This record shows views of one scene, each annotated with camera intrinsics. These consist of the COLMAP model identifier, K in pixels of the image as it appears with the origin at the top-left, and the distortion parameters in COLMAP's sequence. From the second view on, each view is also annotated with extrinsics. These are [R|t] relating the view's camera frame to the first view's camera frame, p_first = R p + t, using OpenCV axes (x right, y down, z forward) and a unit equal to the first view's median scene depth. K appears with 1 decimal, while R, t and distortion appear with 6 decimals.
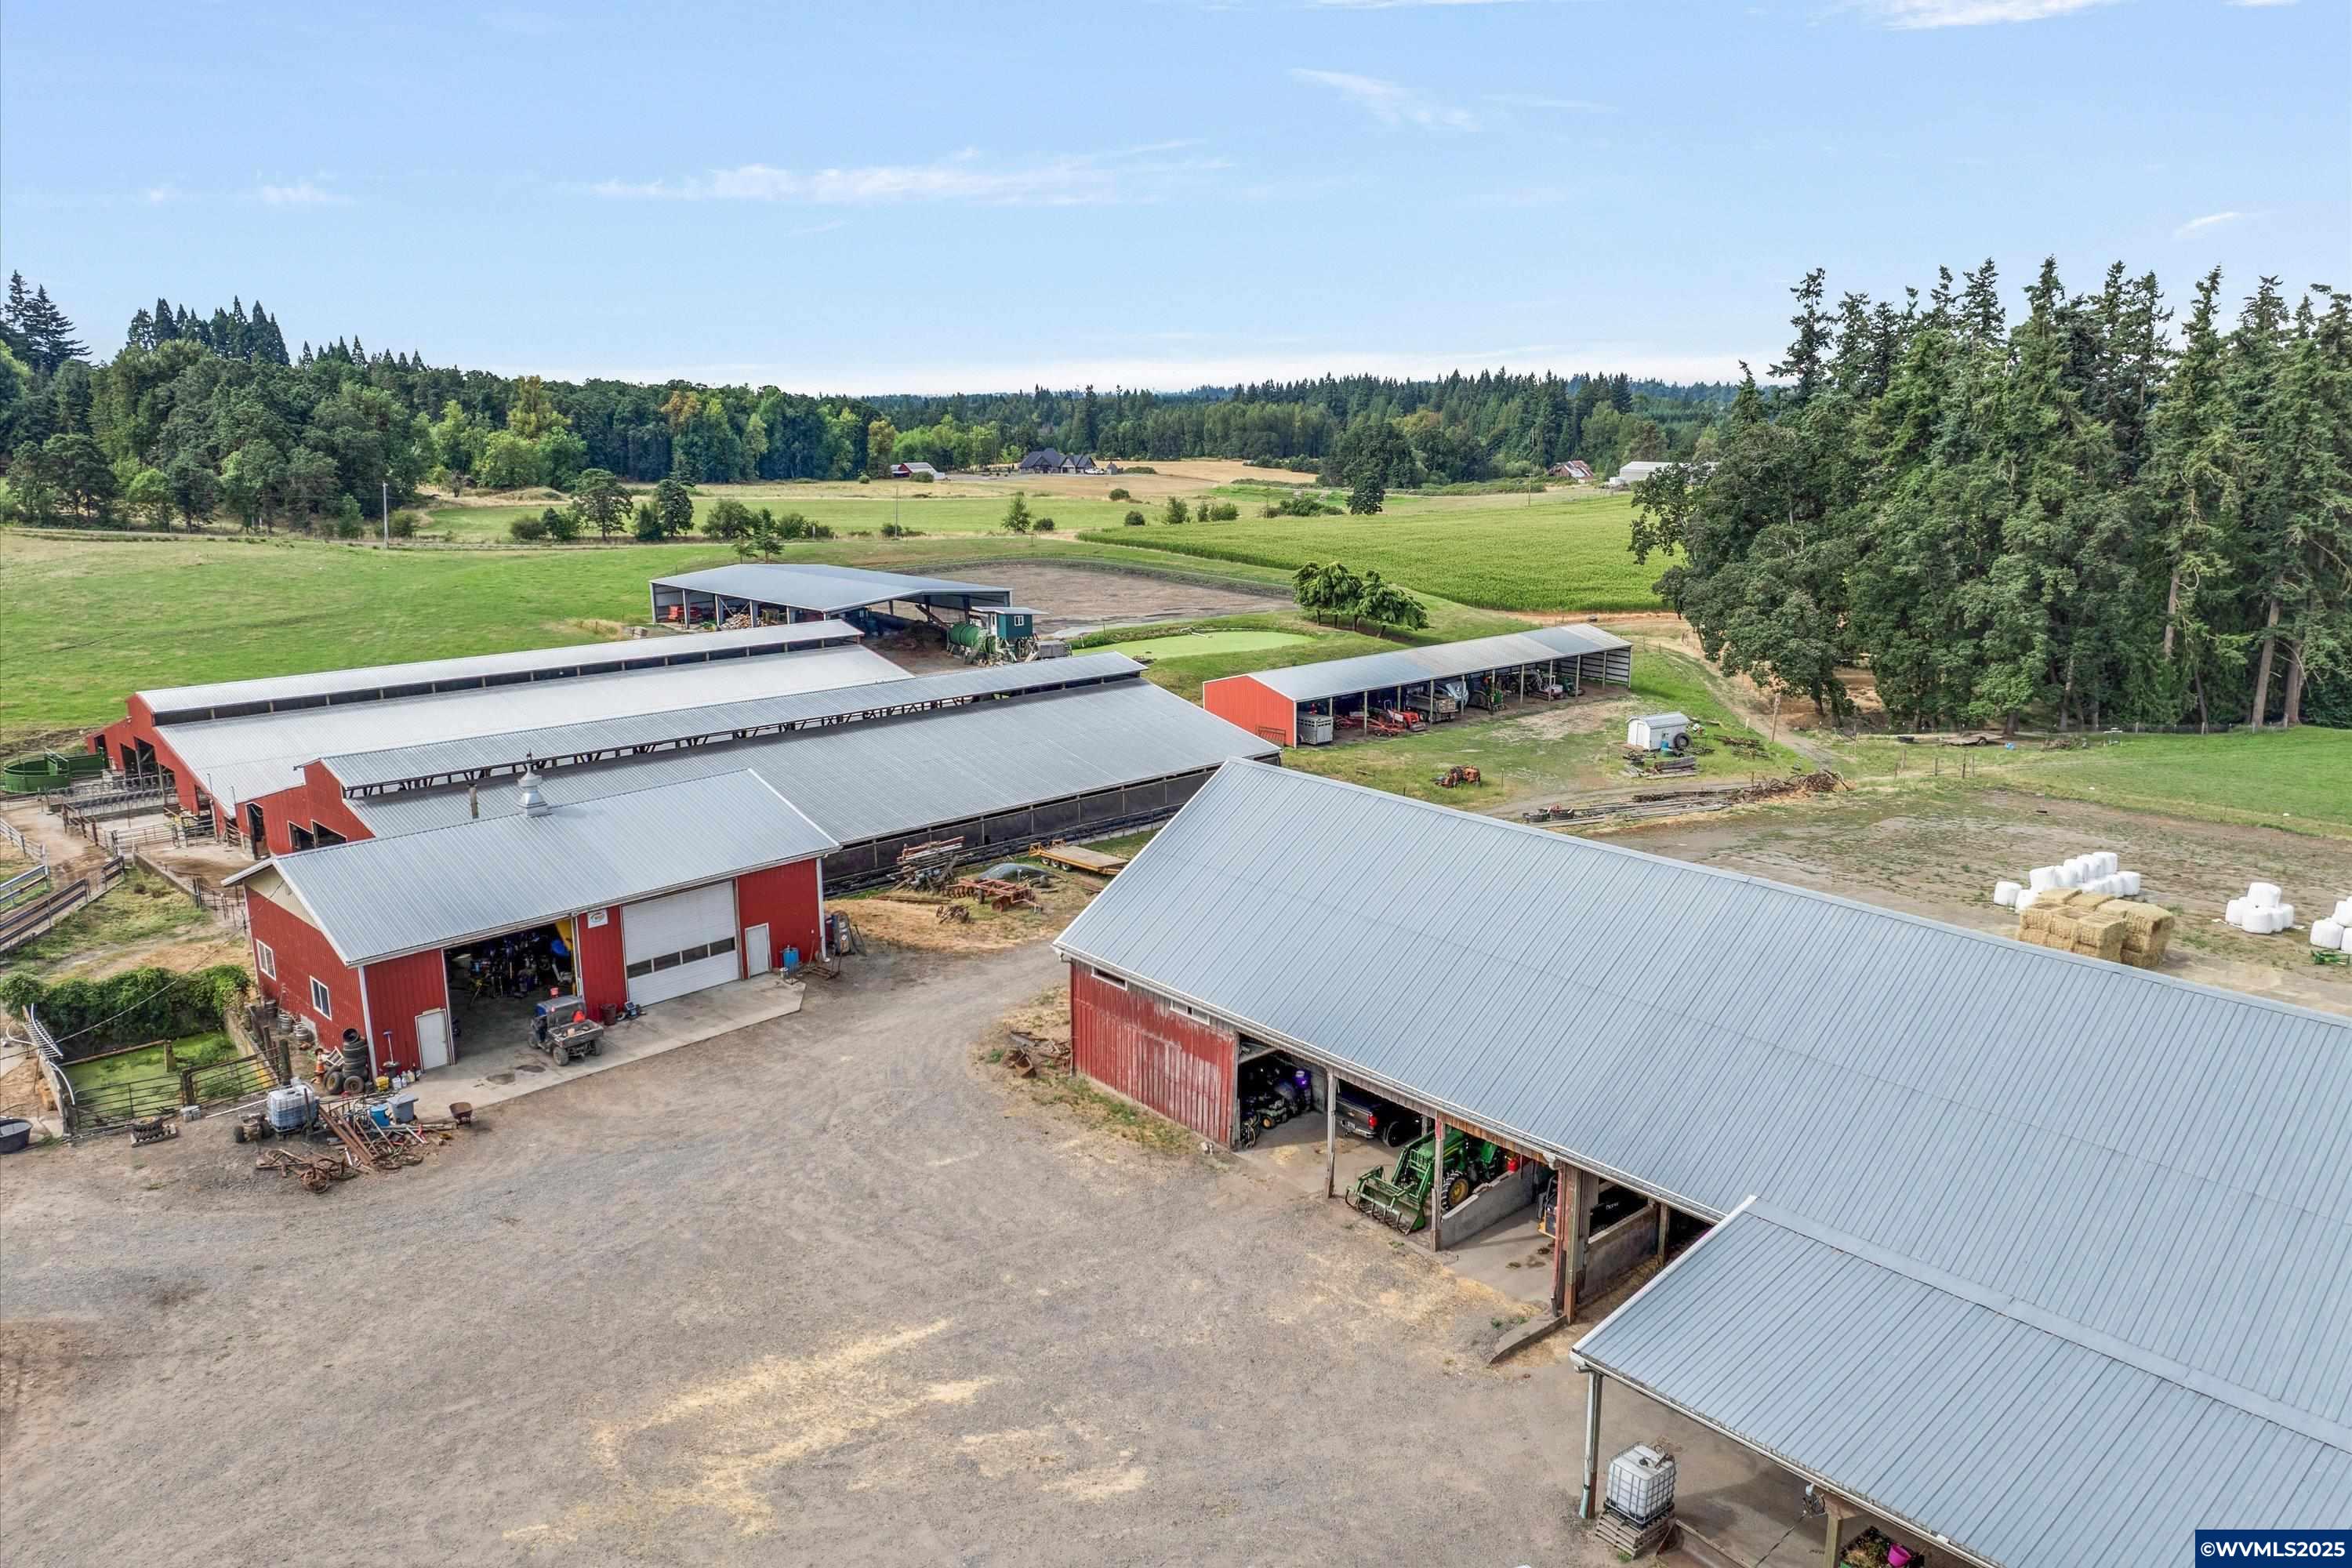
lens RADIAL K [[1673.4, 0, 1169.5], [0, 1673.4, 731.0], [0, 0, 1]] dist [-0.034880, 0.004832]
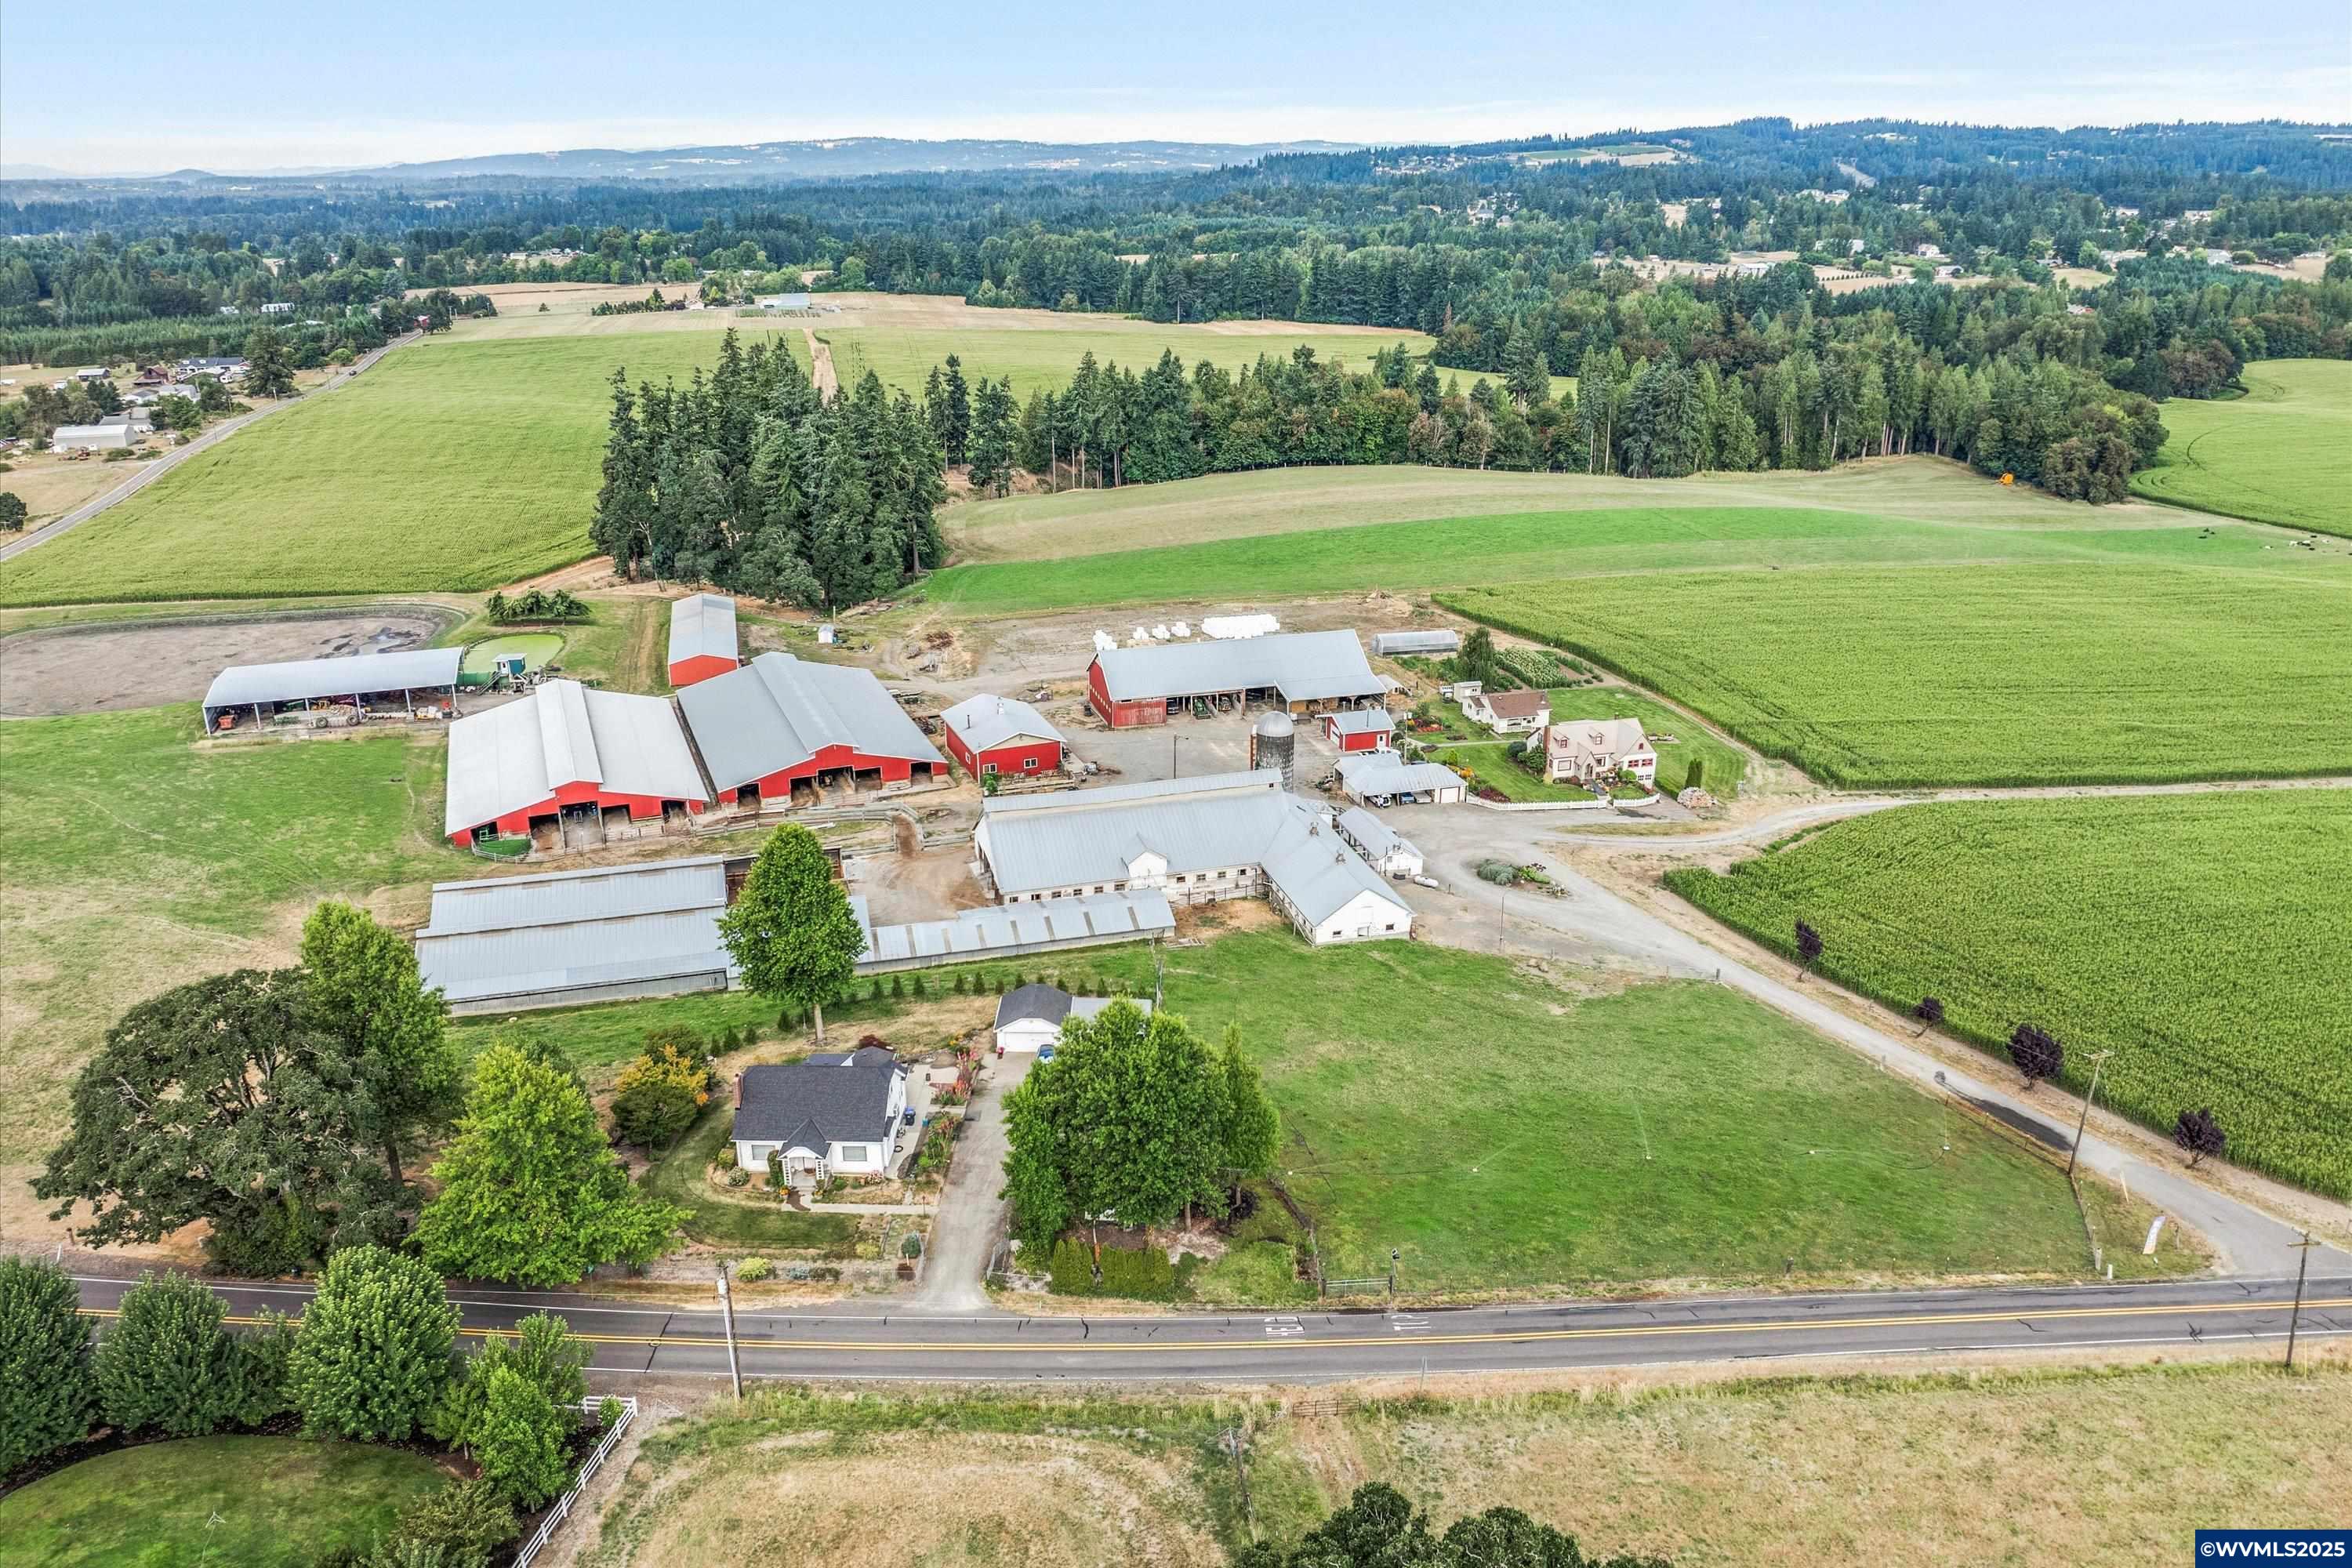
lens RADIAL K [[1695.0, 0, 1185.0], [0, 1695.0, 764.8], [0, 0, 1]] dist [-0.044097, 0.010492]
pose [[0.400489, -0.298912, 0.866176, -1.284549], [0.180546, 0.952506, 0.245227, -0.252412], [-0.898339, 0.058174, 0.435435, -0.362772]]
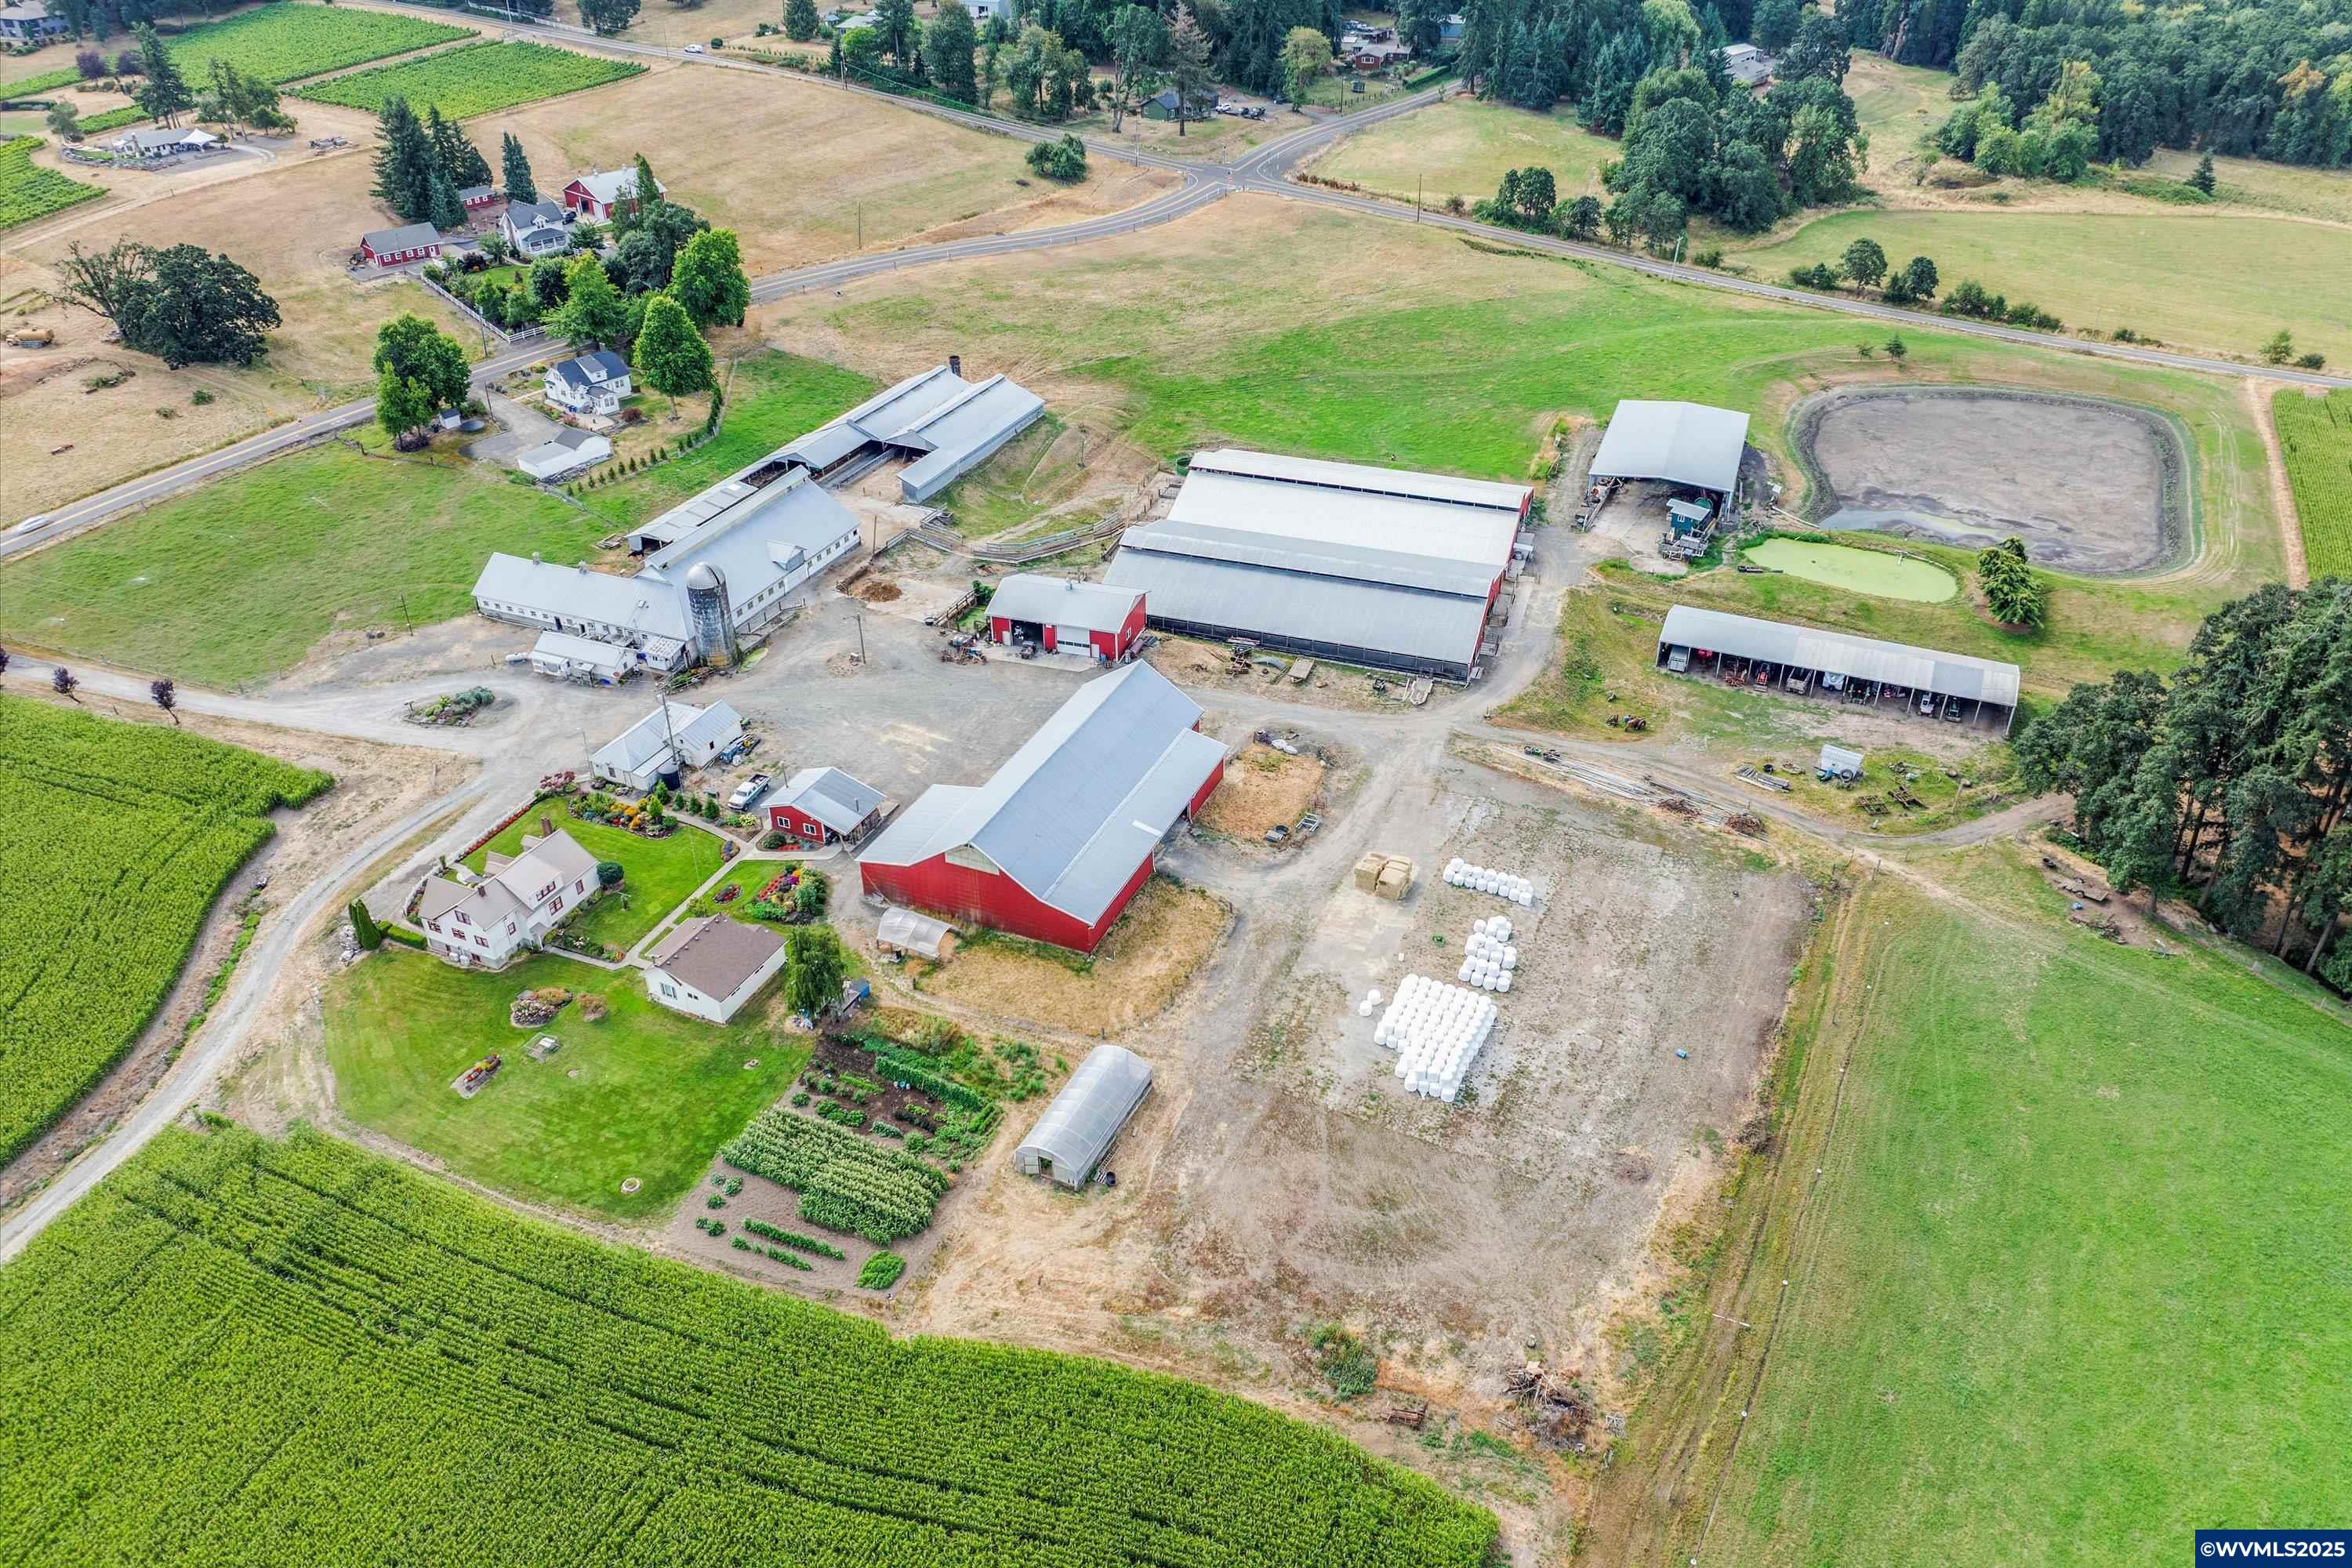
lens RADIAL K [[1695.0, 0, 1185.0], [0, 1695.0, 764.8], [0, 0, 1]] dist [-0.044097, 0.010492]
pose [[0.442974, 0.464345, -0.766915, 0.986754], [-0.170471, 0.883440, 0.436433, -0.451423], [0.880178, -0.062592, 0.470498, -0.152396]]
